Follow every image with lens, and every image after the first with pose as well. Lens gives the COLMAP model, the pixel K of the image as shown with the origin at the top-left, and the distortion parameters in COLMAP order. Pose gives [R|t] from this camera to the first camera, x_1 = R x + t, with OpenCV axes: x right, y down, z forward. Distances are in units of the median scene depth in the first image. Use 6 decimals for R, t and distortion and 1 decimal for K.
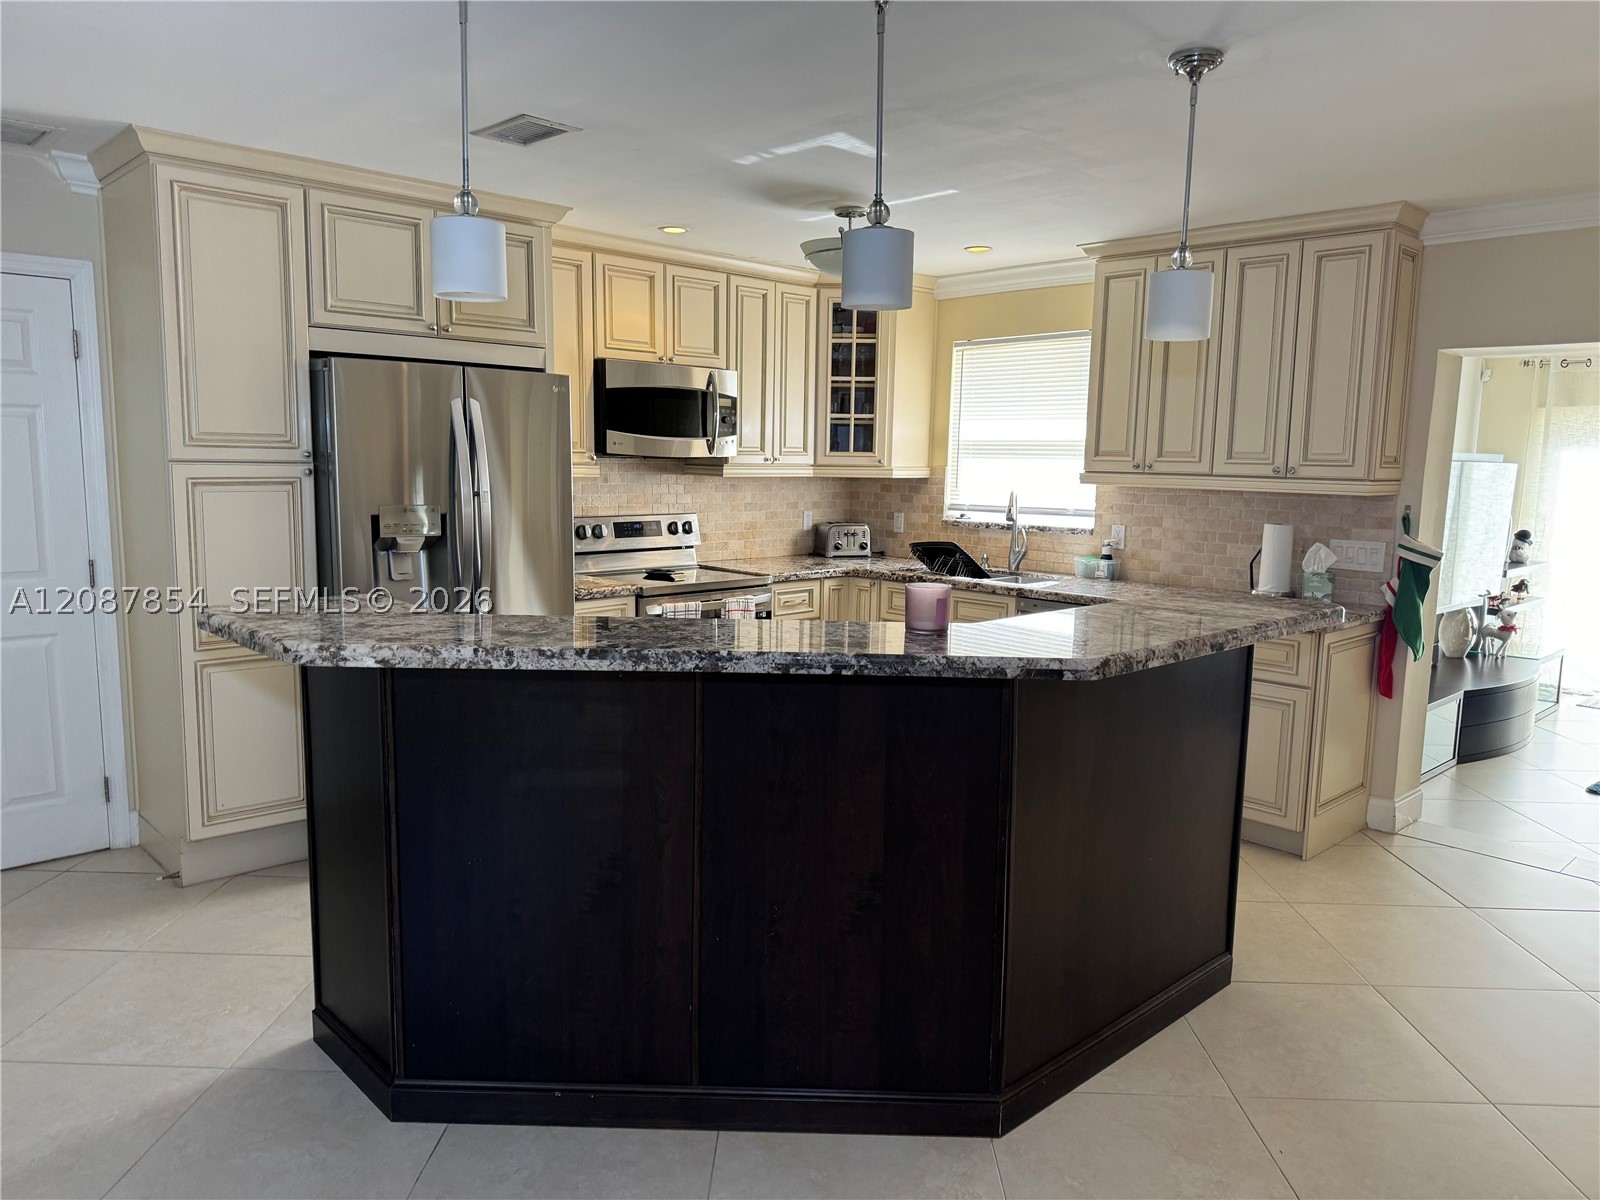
lens RADIAL K [[1124.0, 0, 800.7], [0, 1124.0, 601.0], [0, 0, 1]] dist [0.002796, -0.000360]
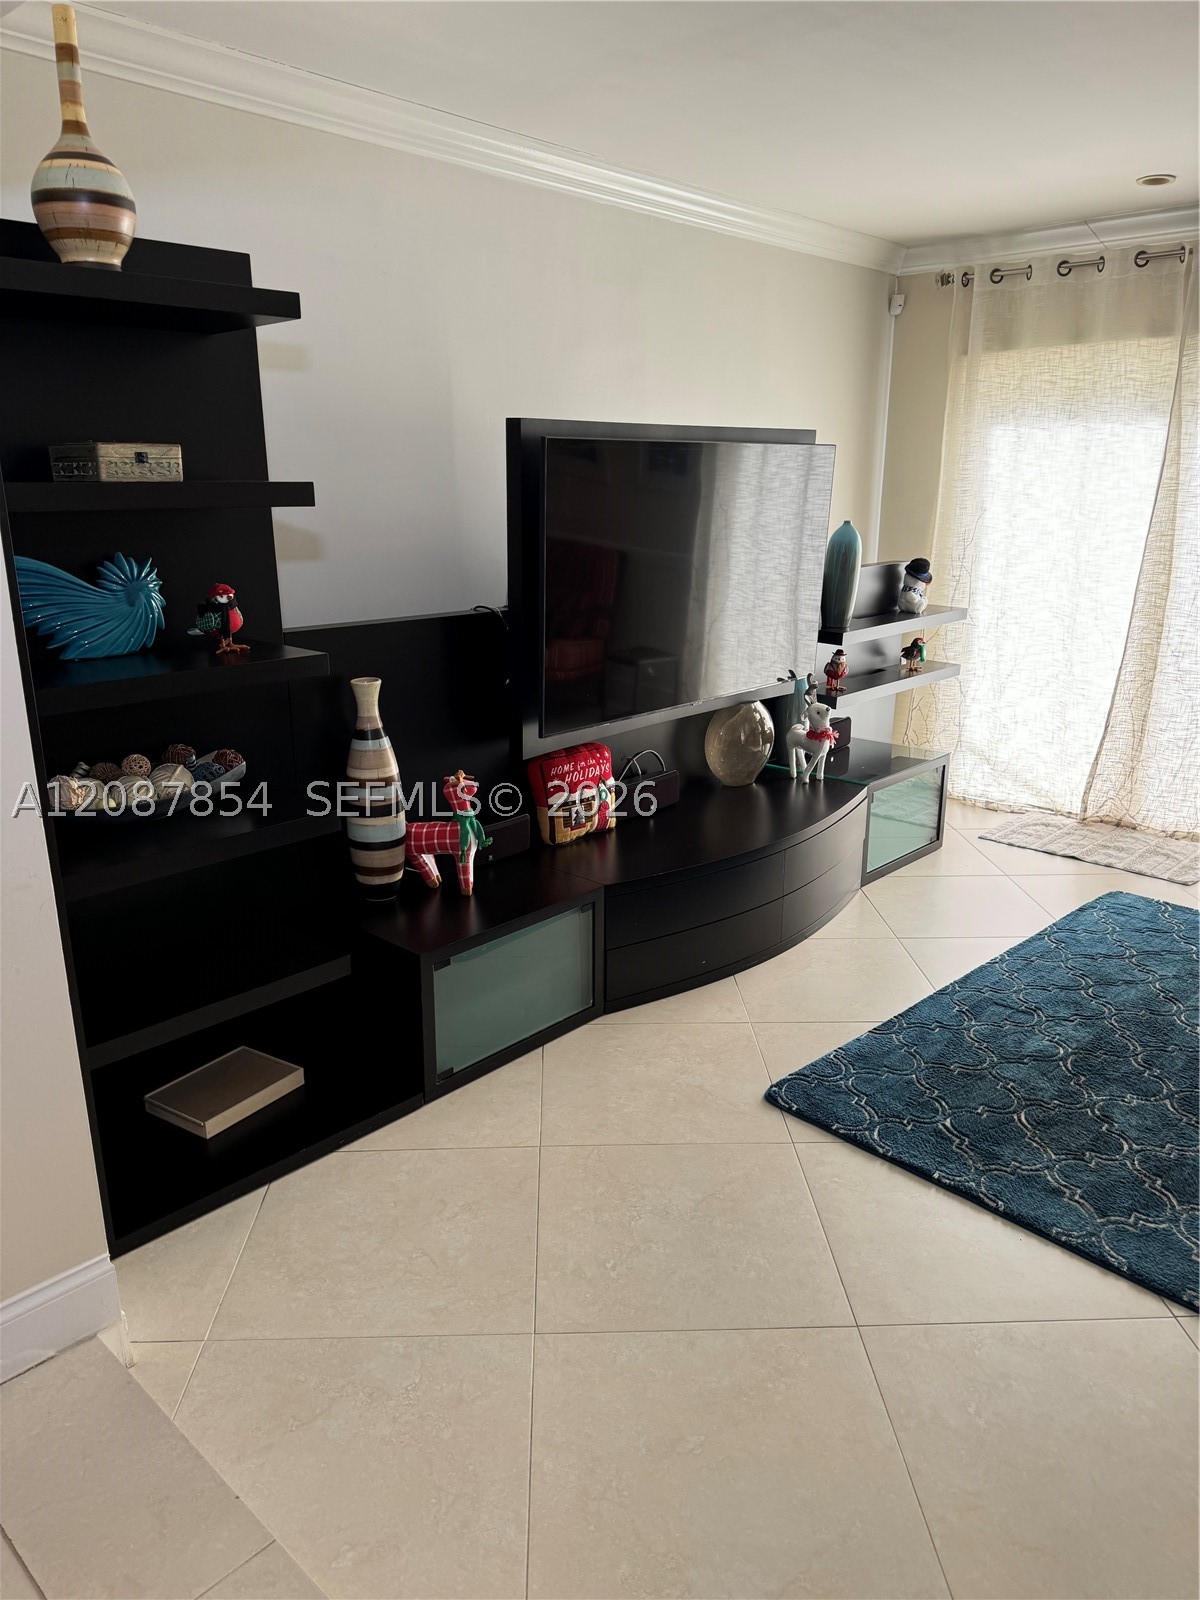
lens RADIAL K [[1124.0, 0, 597.7], [0, 1124.0, 801.6], [0, 0, 1]] dist [0.002796, -0.000360]
pose [[0.998541, -0.027542, 0.046450, 0.431097], [0.019677, 0.986595, 0.161997, -0.034767], [-0.050289, -0.160847, 0.985697, 0.370328]]
